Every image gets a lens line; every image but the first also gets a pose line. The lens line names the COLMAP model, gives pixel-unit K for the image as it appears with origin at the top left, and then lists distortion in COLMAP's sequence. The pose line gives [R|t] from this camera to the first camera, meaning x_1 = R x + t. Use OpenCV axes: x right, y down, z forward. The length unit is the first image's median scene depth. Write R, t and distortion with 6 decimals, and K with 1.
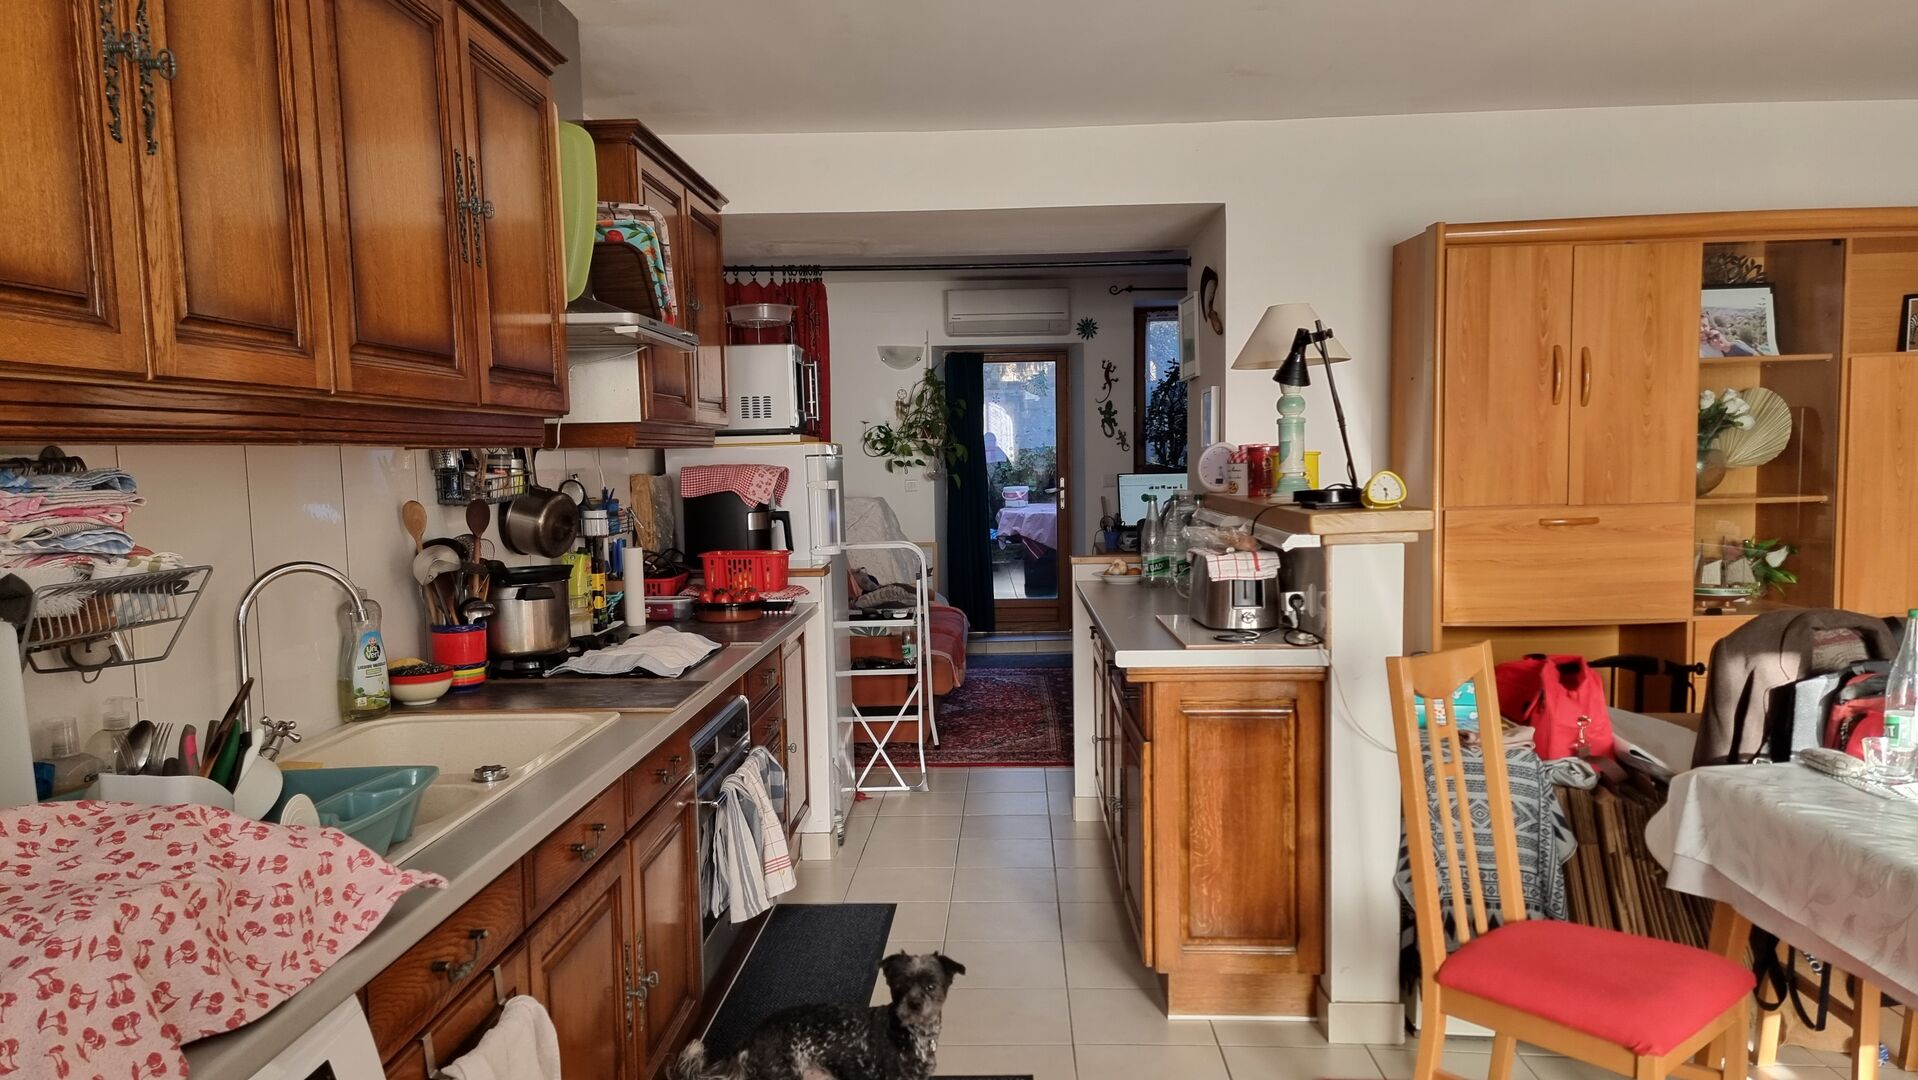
lens RADIAL K [[1323.5, 0, 960.9], [0, 1323.5, 555.8], [0, 0, 1]] dist [0.062469, -0.023776]
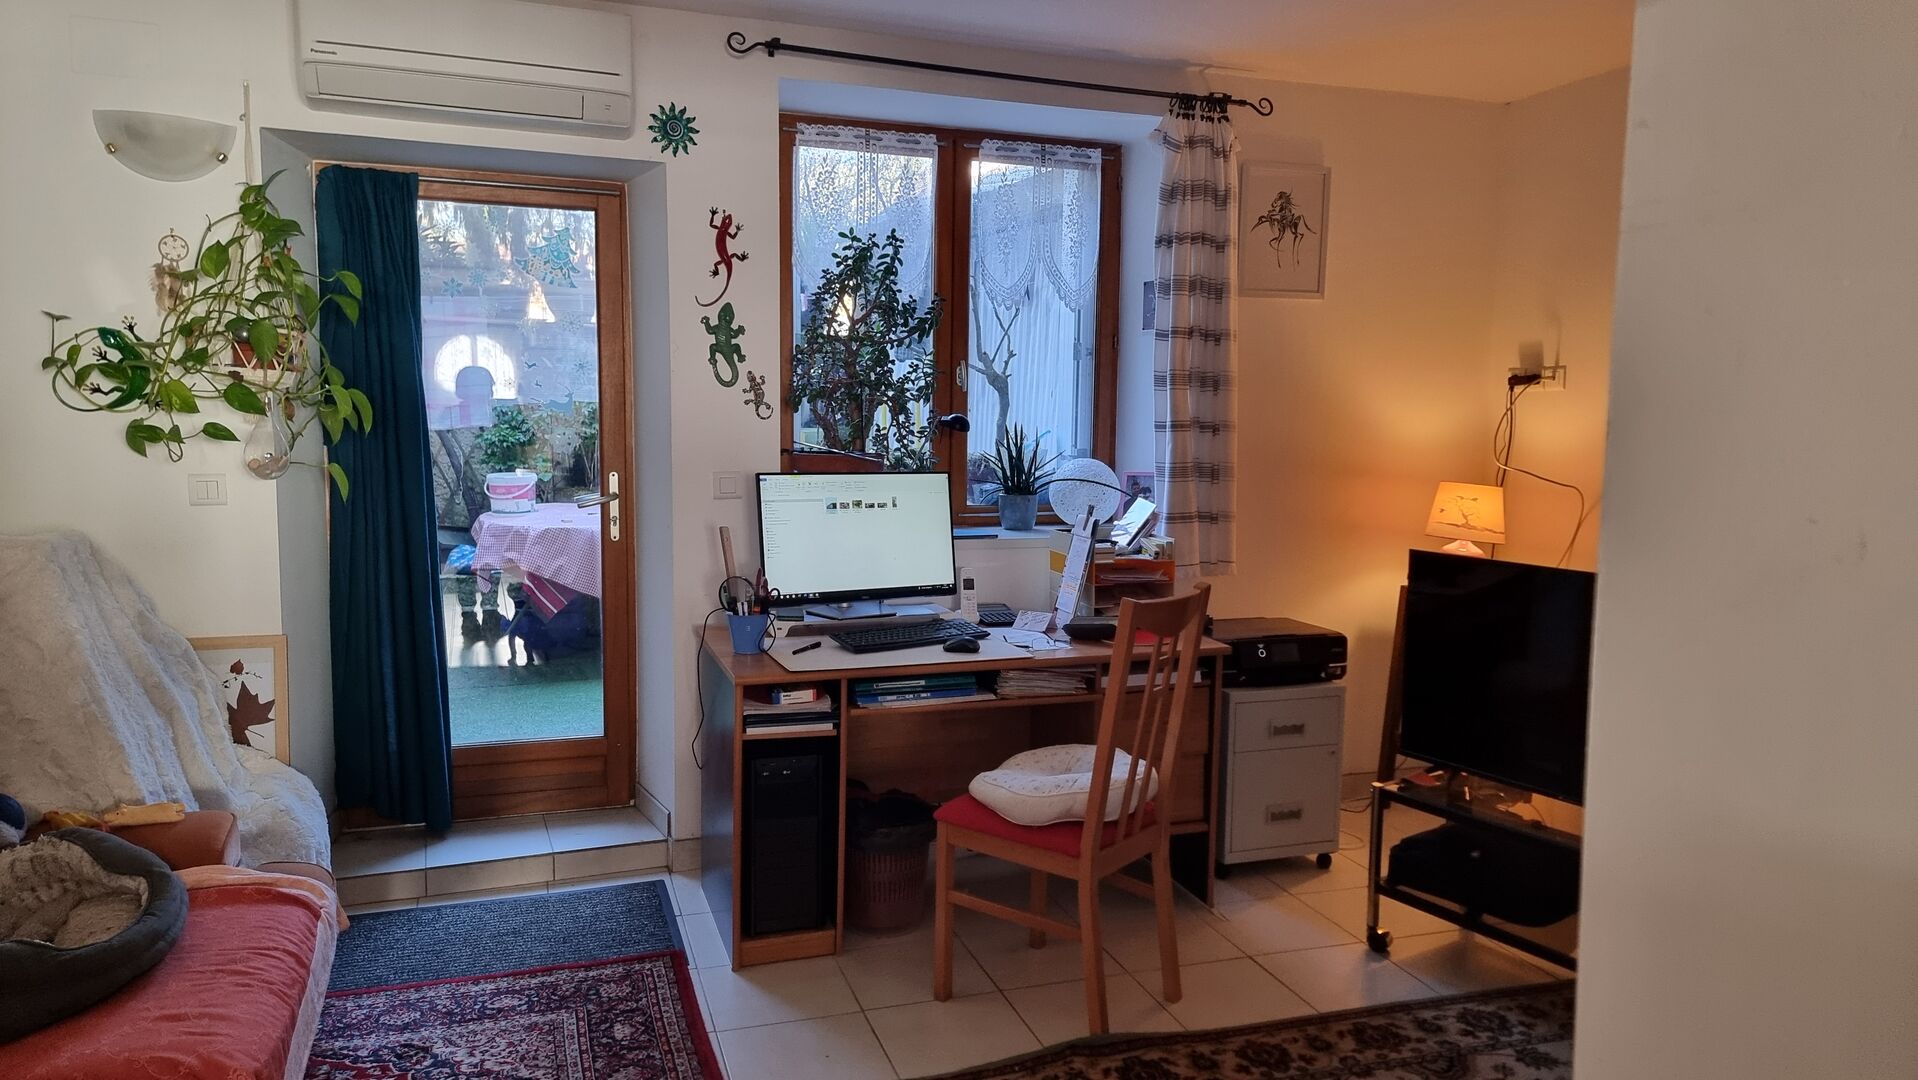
lens RADIAL K [[1323.5, 0, 965.4], [0, 1323.5, 557.1], [0, 0, 1]] dist [0.062469, -0.023776]
pose [[0.936044, -0.006727, 0.351818, 0.030456], [-0.004564, 0.999501, 0.031254, -0.046837], [-0.351852, -0.030861, 0.935547, 0.557153]]
